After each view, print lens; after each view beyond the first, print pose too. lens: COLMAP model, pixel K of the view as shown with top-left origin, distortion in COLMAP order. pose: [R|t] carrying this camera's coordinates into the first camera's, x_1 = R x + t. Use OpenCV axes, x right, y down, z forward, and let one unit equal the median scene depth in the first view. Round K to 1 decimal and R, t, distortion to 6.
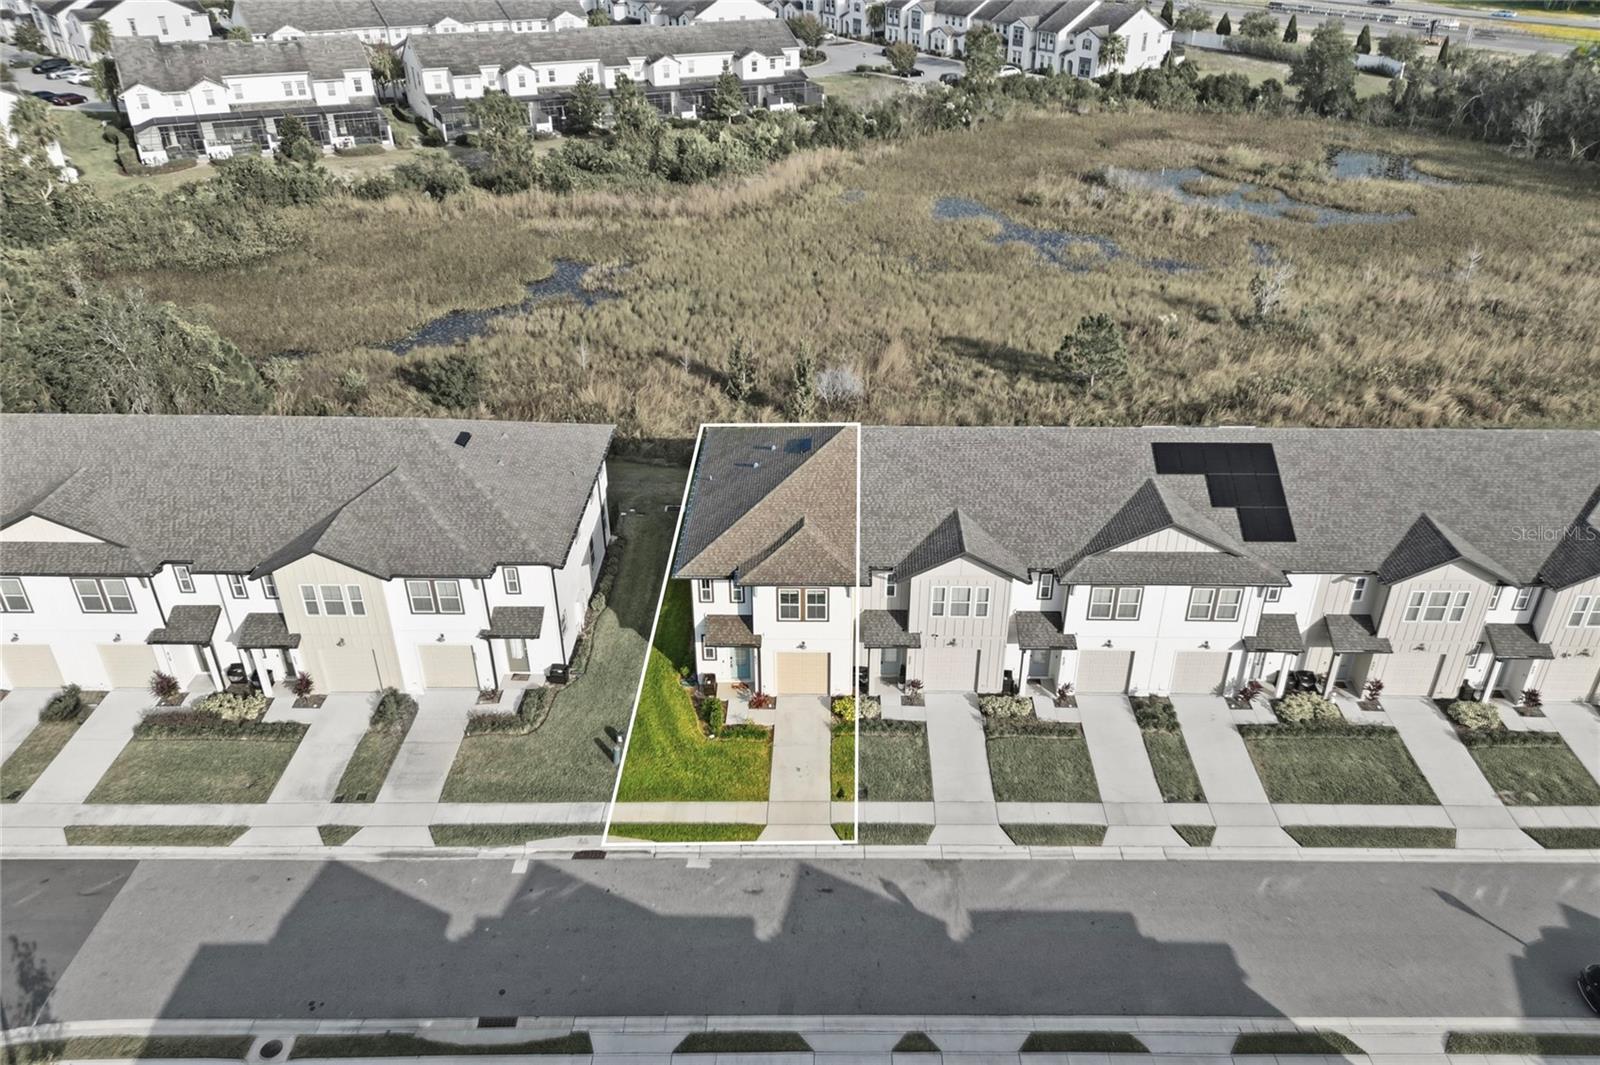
lens RADIAL K [[1160.7, 0, 852.7], [0, 1160.7, 536.6], [0, 0, 1]] dist [0.066651, -0.063226]
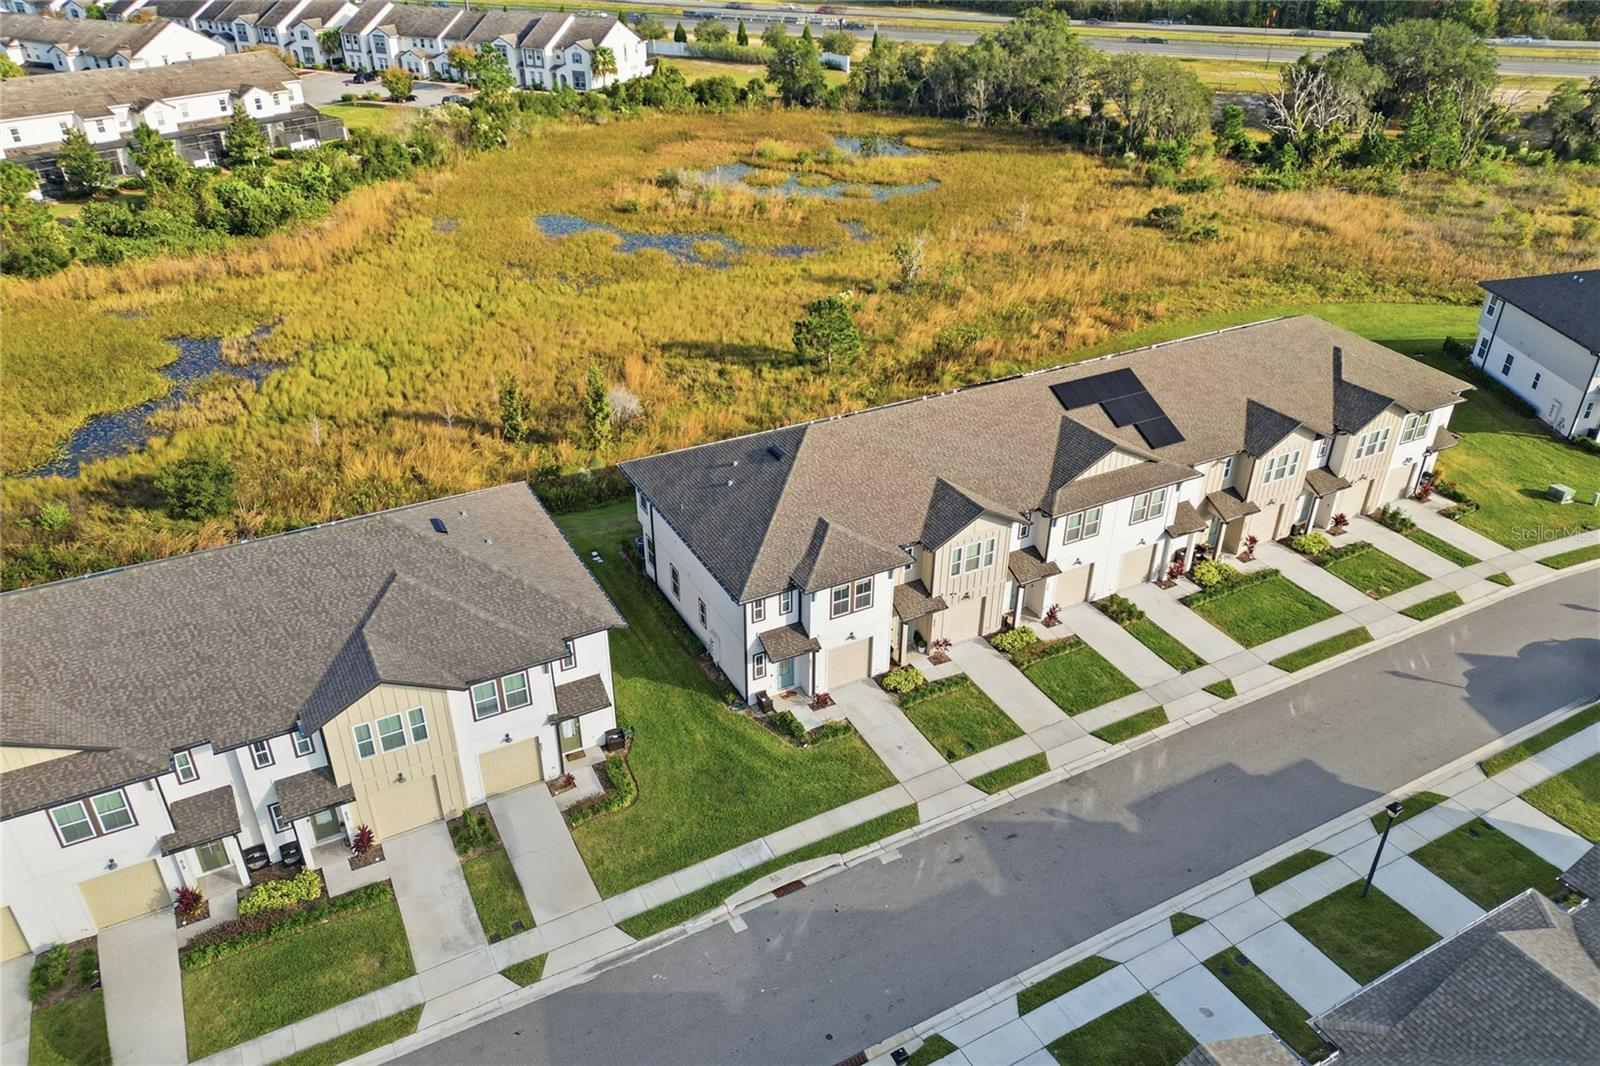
lens RADIAL K [[1116.7, 0, 810.7], [0, 1116.7, 529.4], [0, 0, 1]] dist [0.071875, -0.065731]
pose [[0.884017, -0.240344, 0.400935, -0.250850], [0.240787, 0.969282, 0.050136, -0.032350], [-0.400669, 0.052219, 0.914733, 0.049946]]
